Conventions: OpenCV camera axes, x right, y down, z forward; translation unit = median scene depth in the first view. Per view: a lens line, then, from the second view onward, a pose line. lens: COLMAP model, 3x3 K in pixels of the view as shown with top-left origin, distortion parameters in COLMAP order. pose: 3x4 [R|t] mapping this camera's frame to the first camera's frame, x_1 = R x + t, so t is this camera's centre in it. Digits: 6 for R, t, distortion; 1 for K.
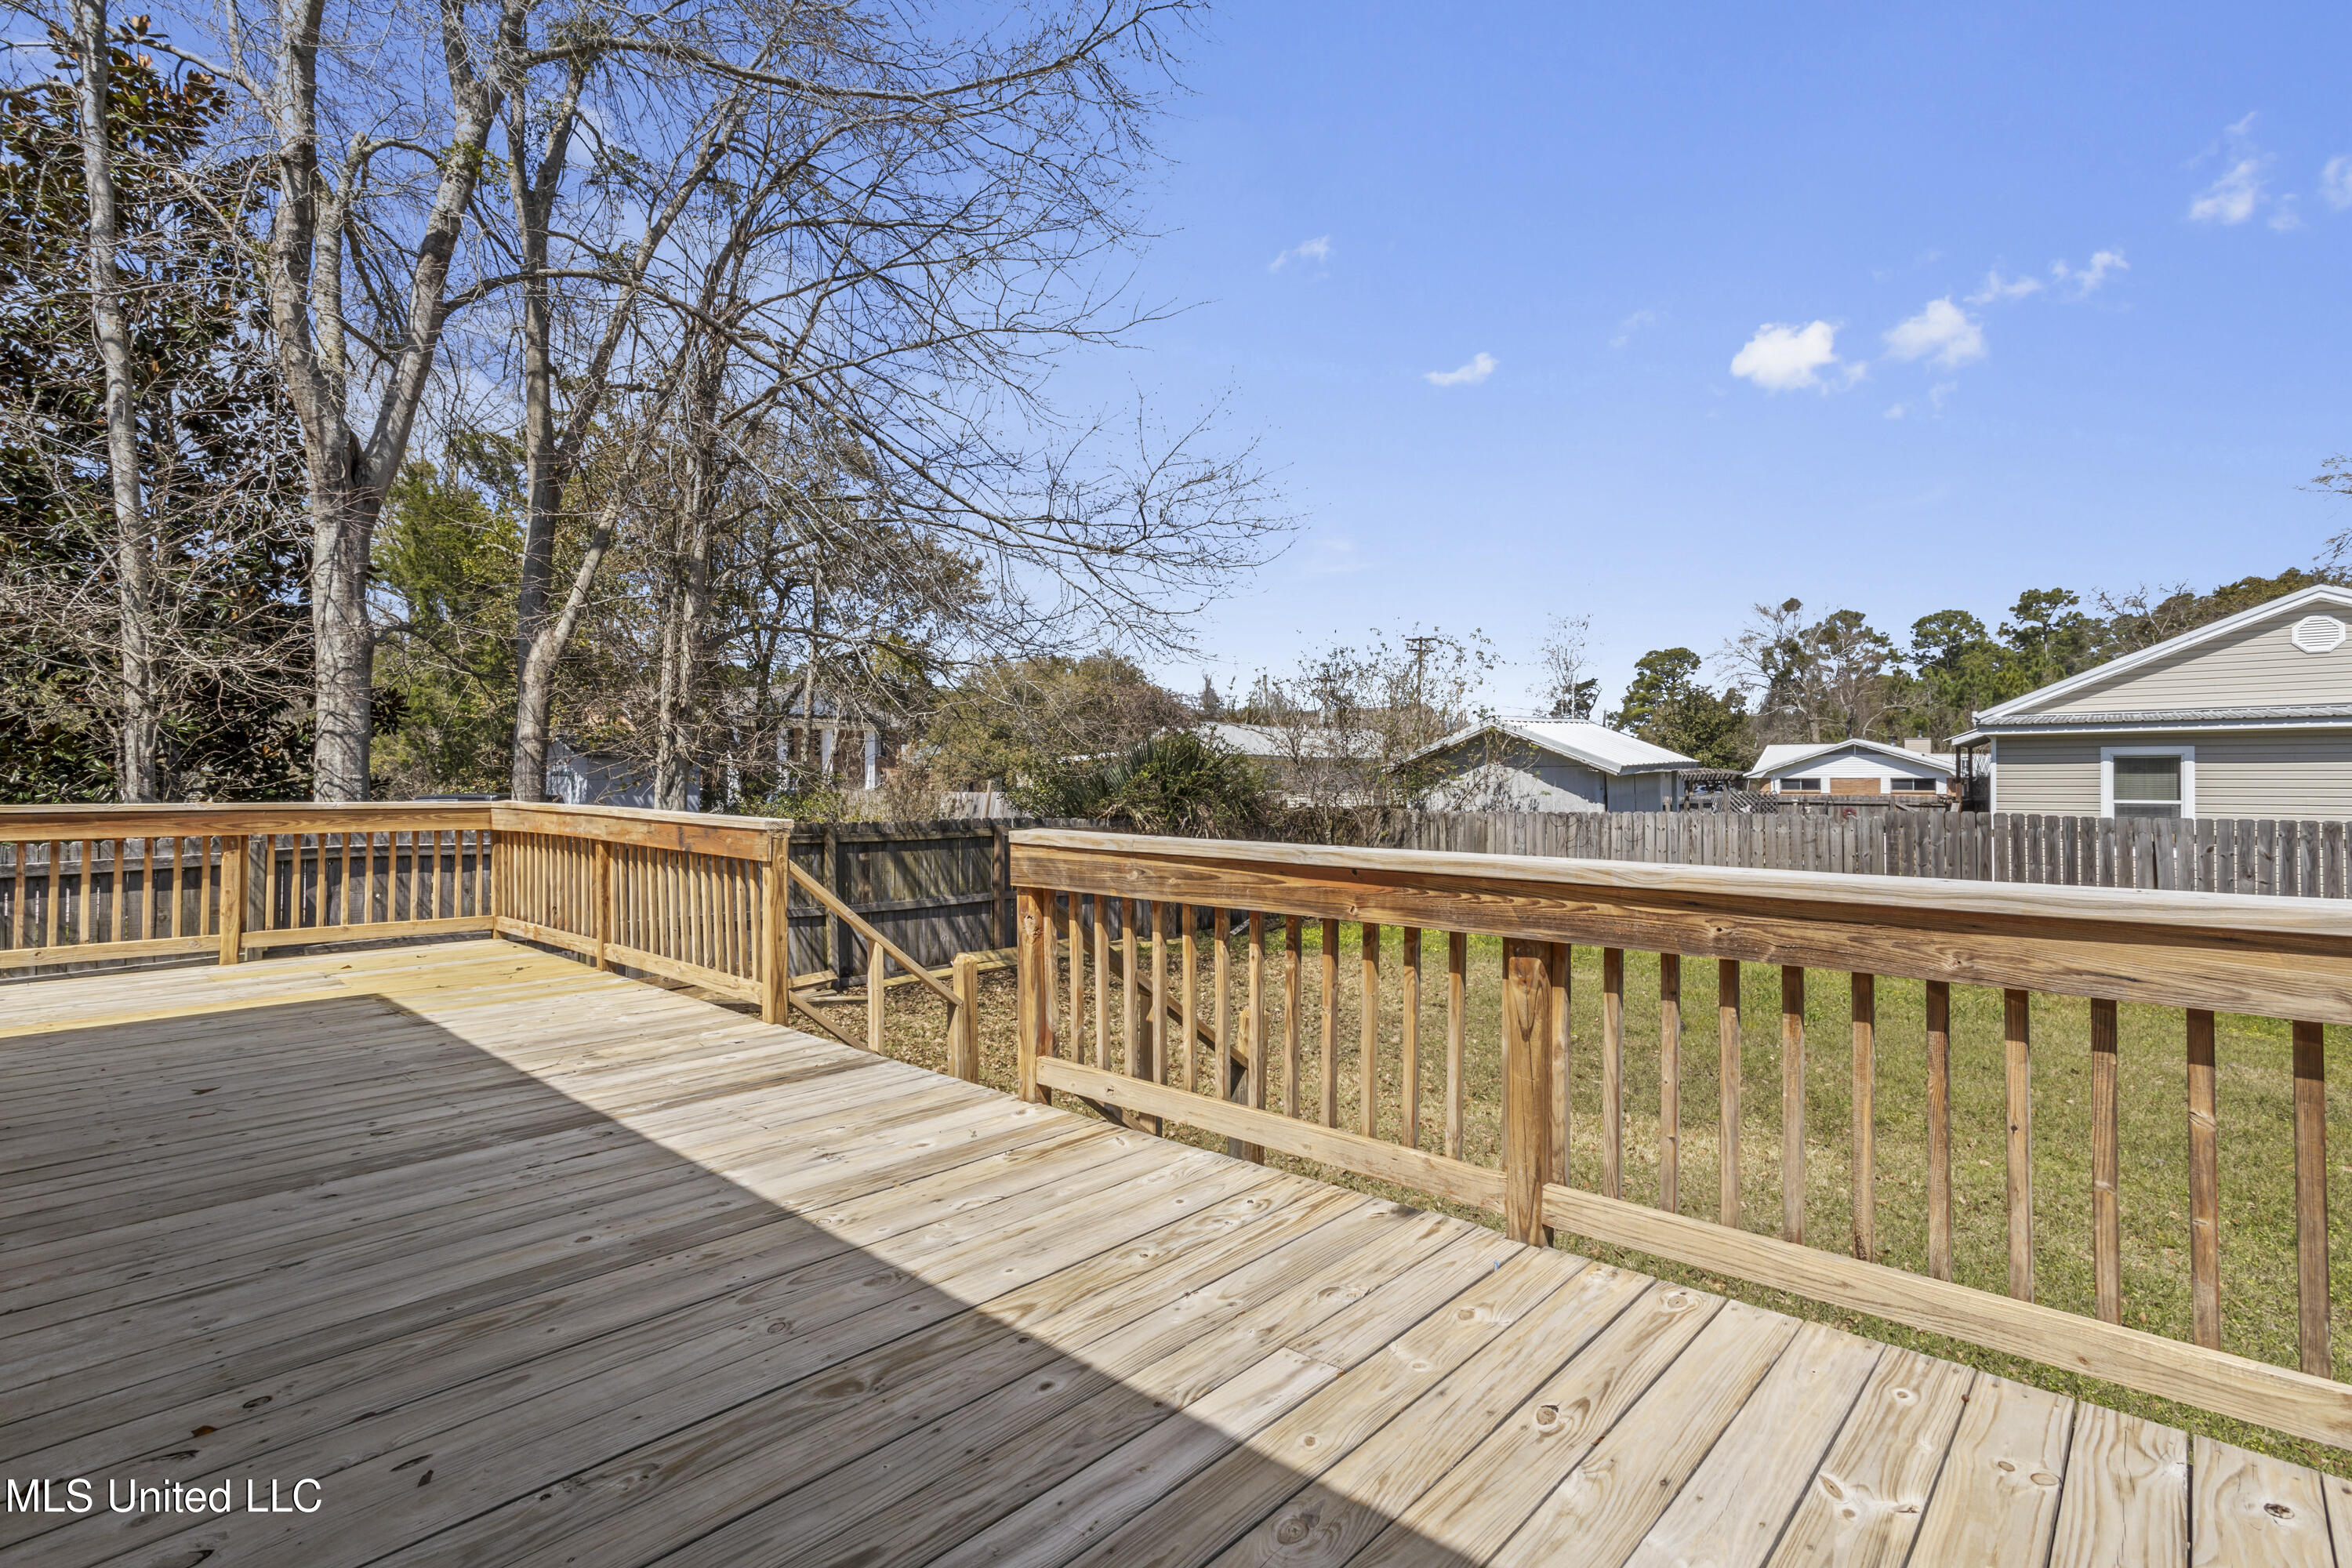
lens RADIAL K [[1118.6, 0, 1177.0], [0, 1118.6, 793.5], [0, 0, 1]] dist [-0.012842, 0.004992]
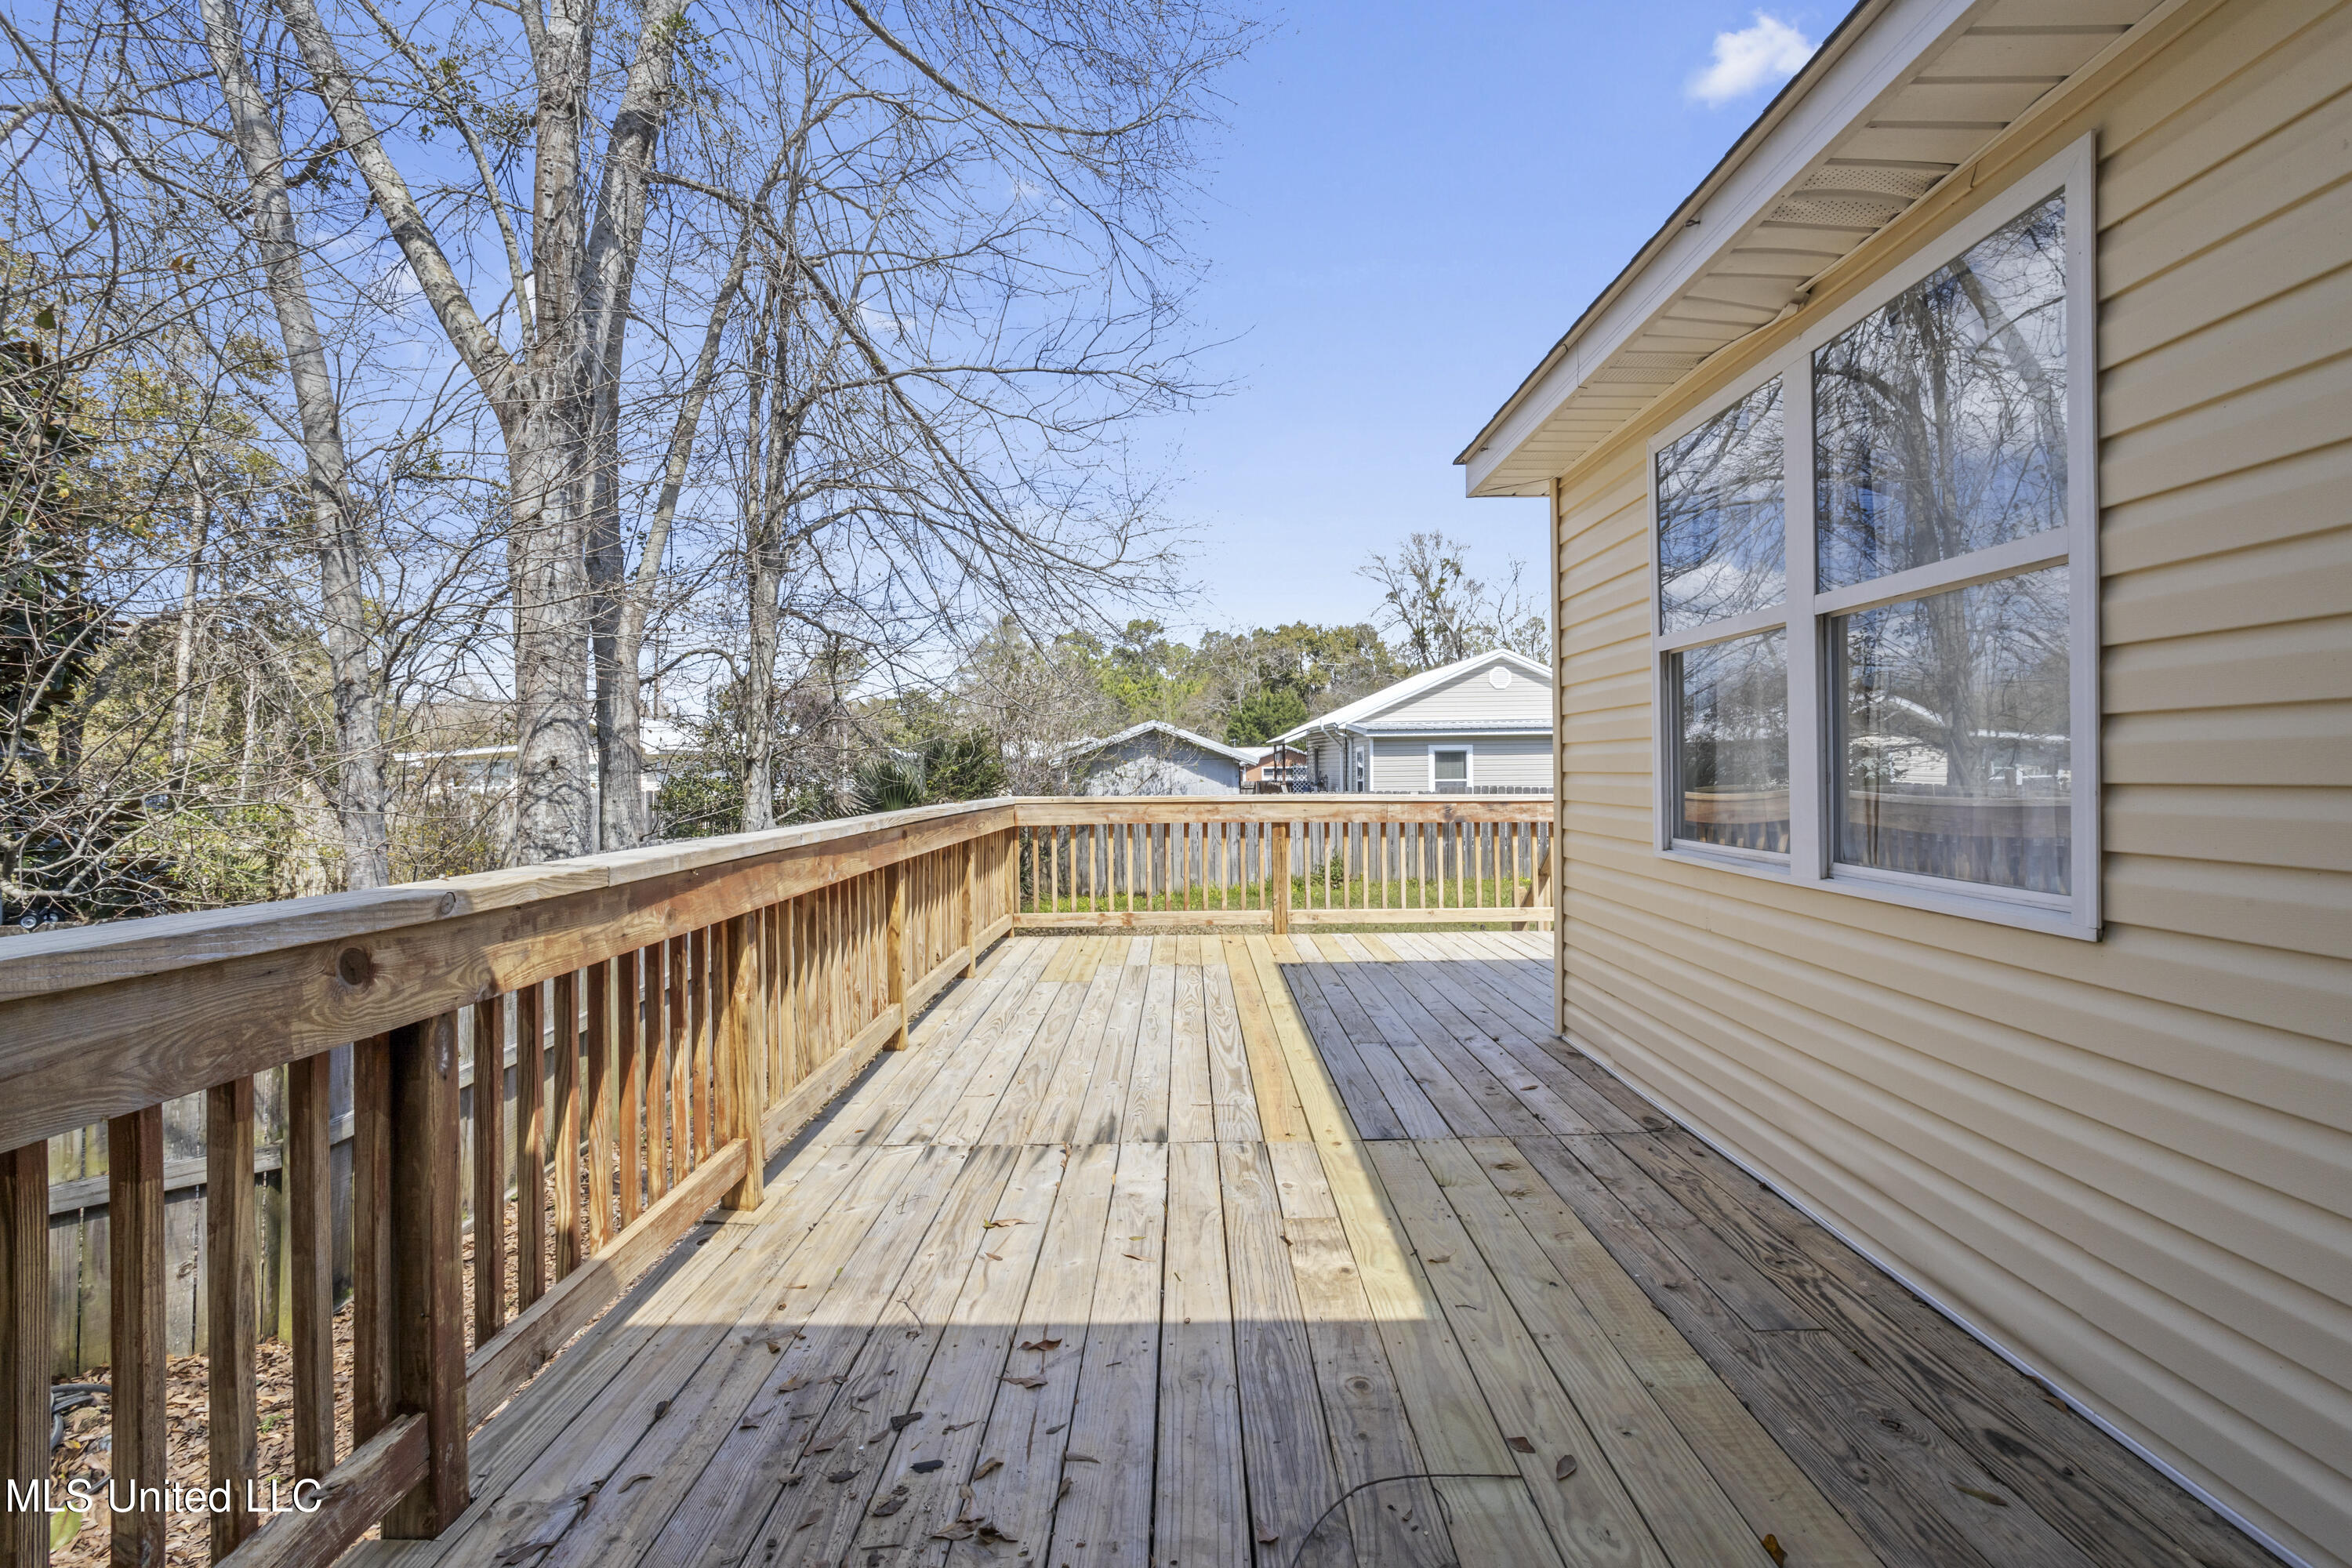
lens RADIAL K [[1118.6, 0, 1175.7], [0, 1118.6, 768.4], [0, 0, 1]] dist [-0.012842, 0.004992]
pose [[0.754249, -0.009074, 0.656525, -0.503727], [0.019602, 0.999770, -0.008703, -0.003623], [-0.656295, 0.019434, 0.754254, 0.071157]]
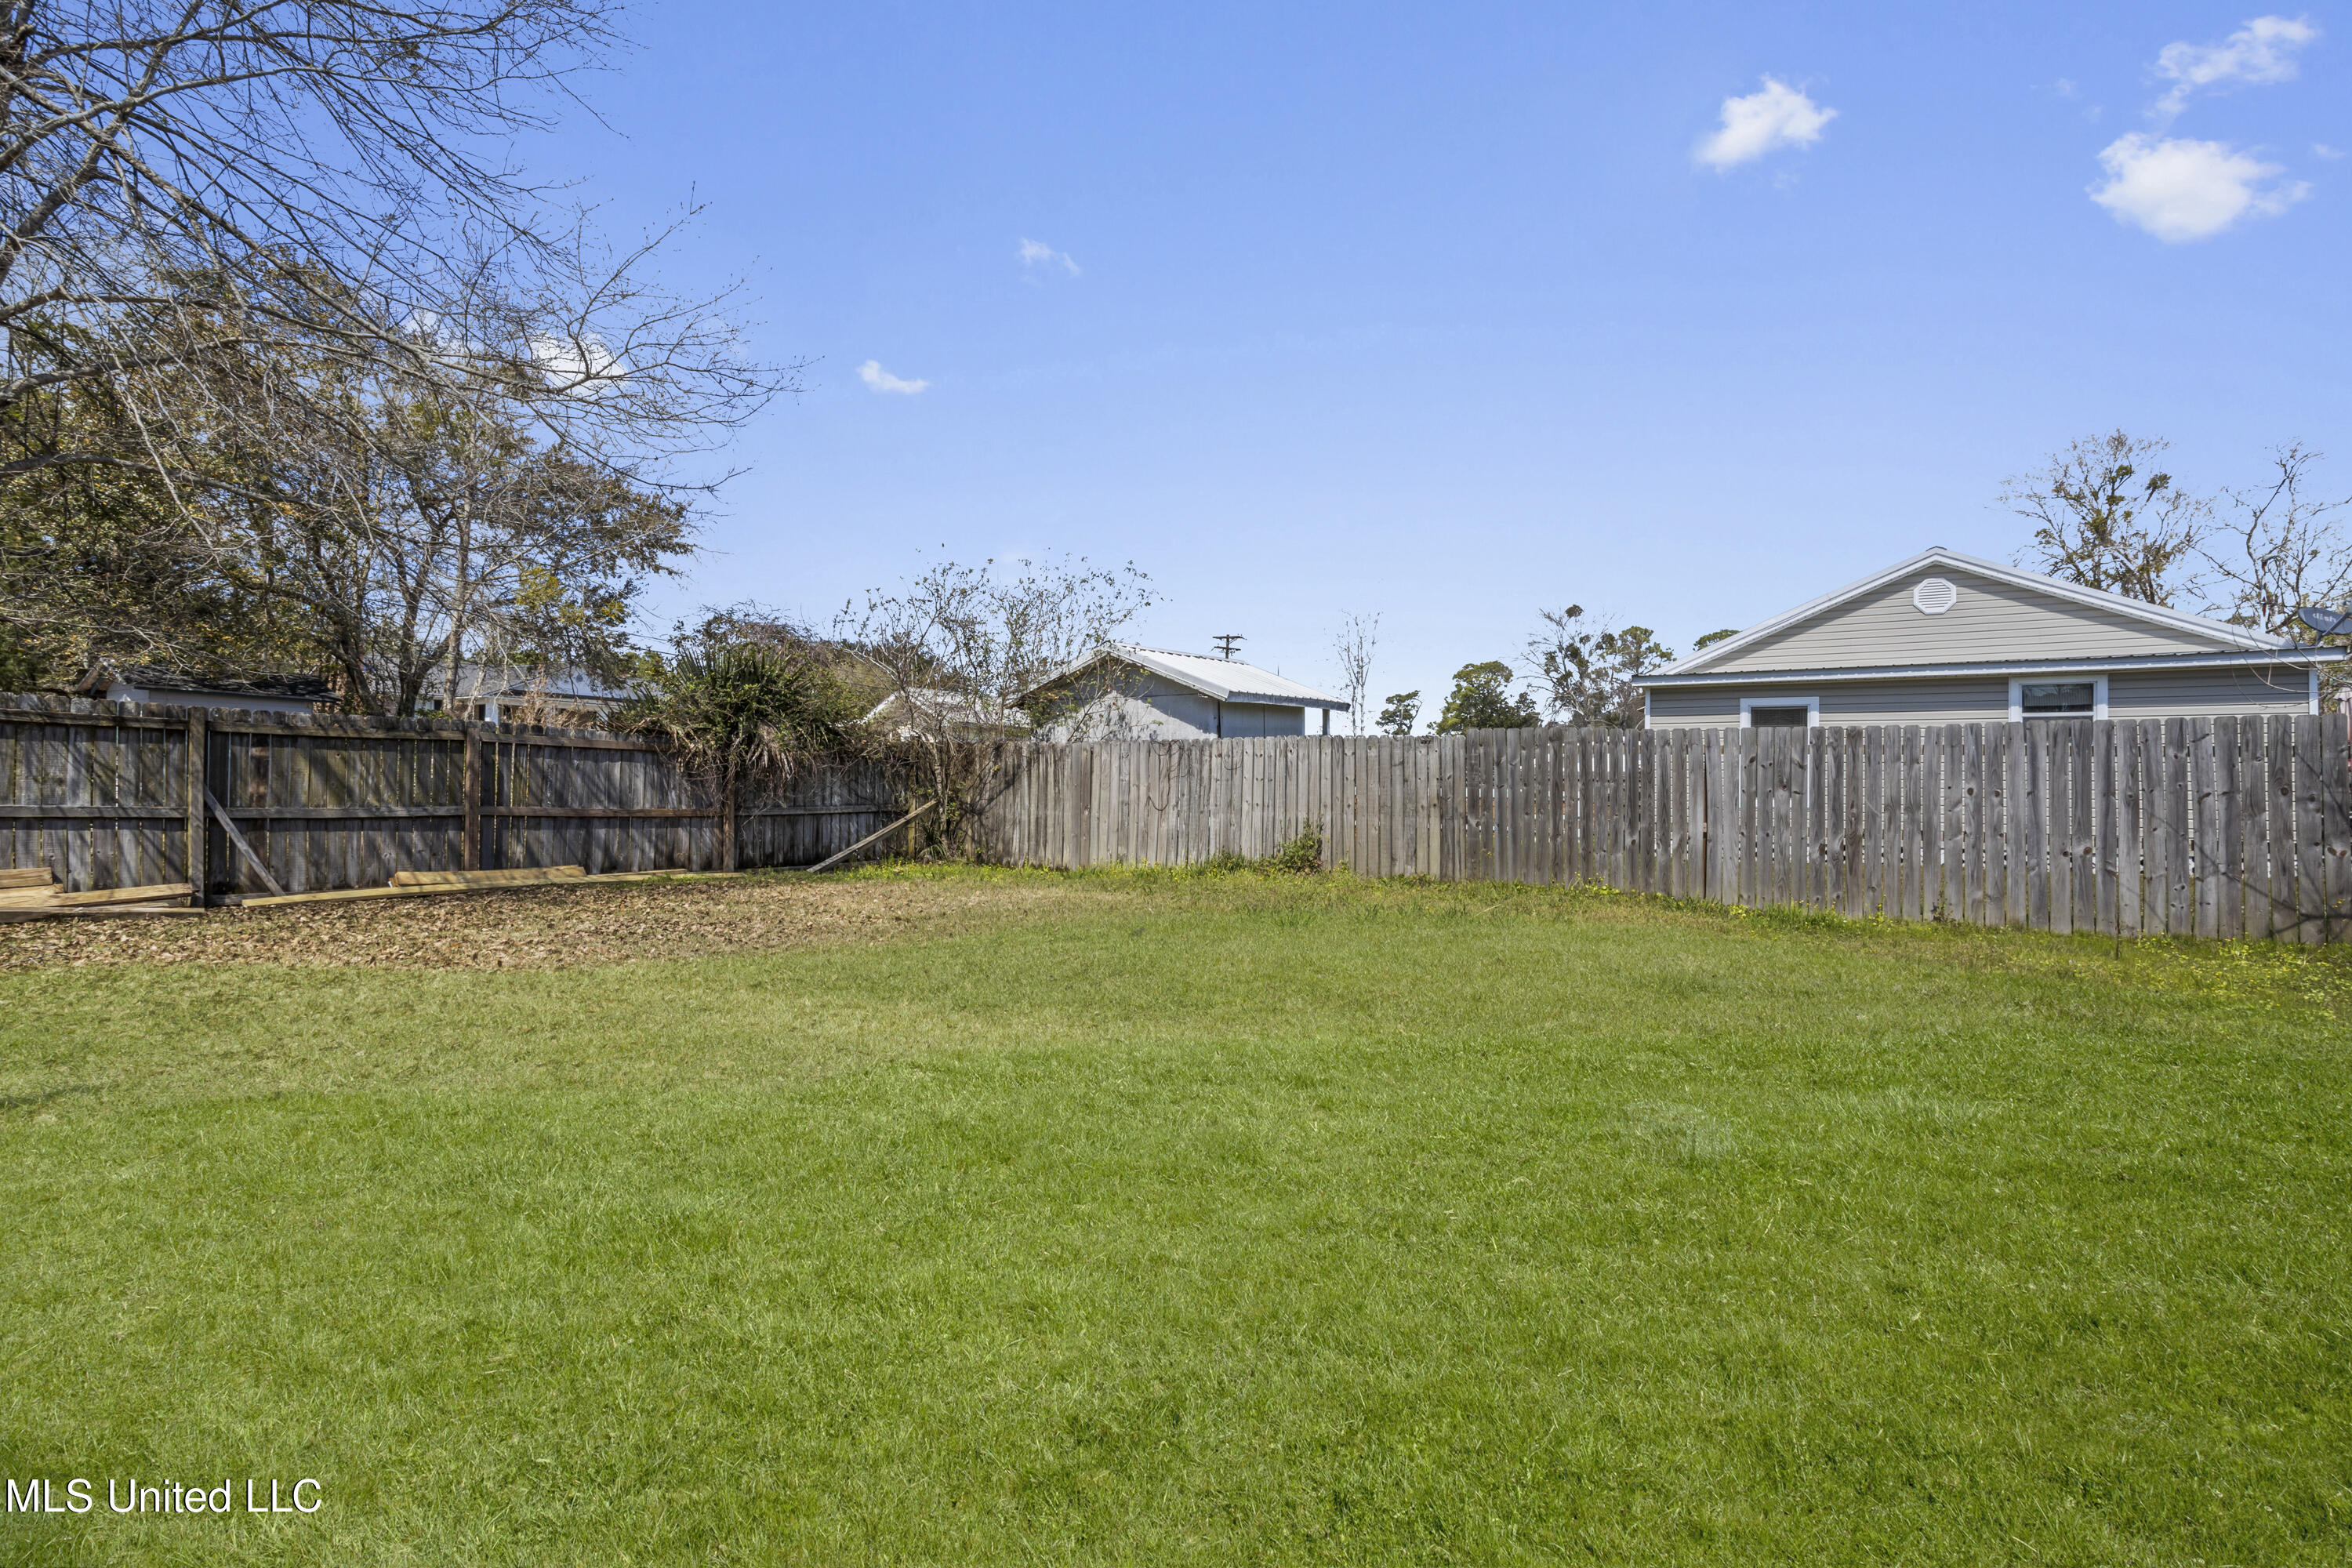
lens RADIAL K [[1118.6, 0, 1162.5], [0, 1118.6, 781.4], [0, 0, 1]] dist [-0.012842, 0.004992]
pose [[0.992367, 0.012832, 0.122651, 0.214877], [-0.010490, 0.999751, -0.019717, 0.066188], [-0.122874, 0.018280, 0.992254, 0.071741]]
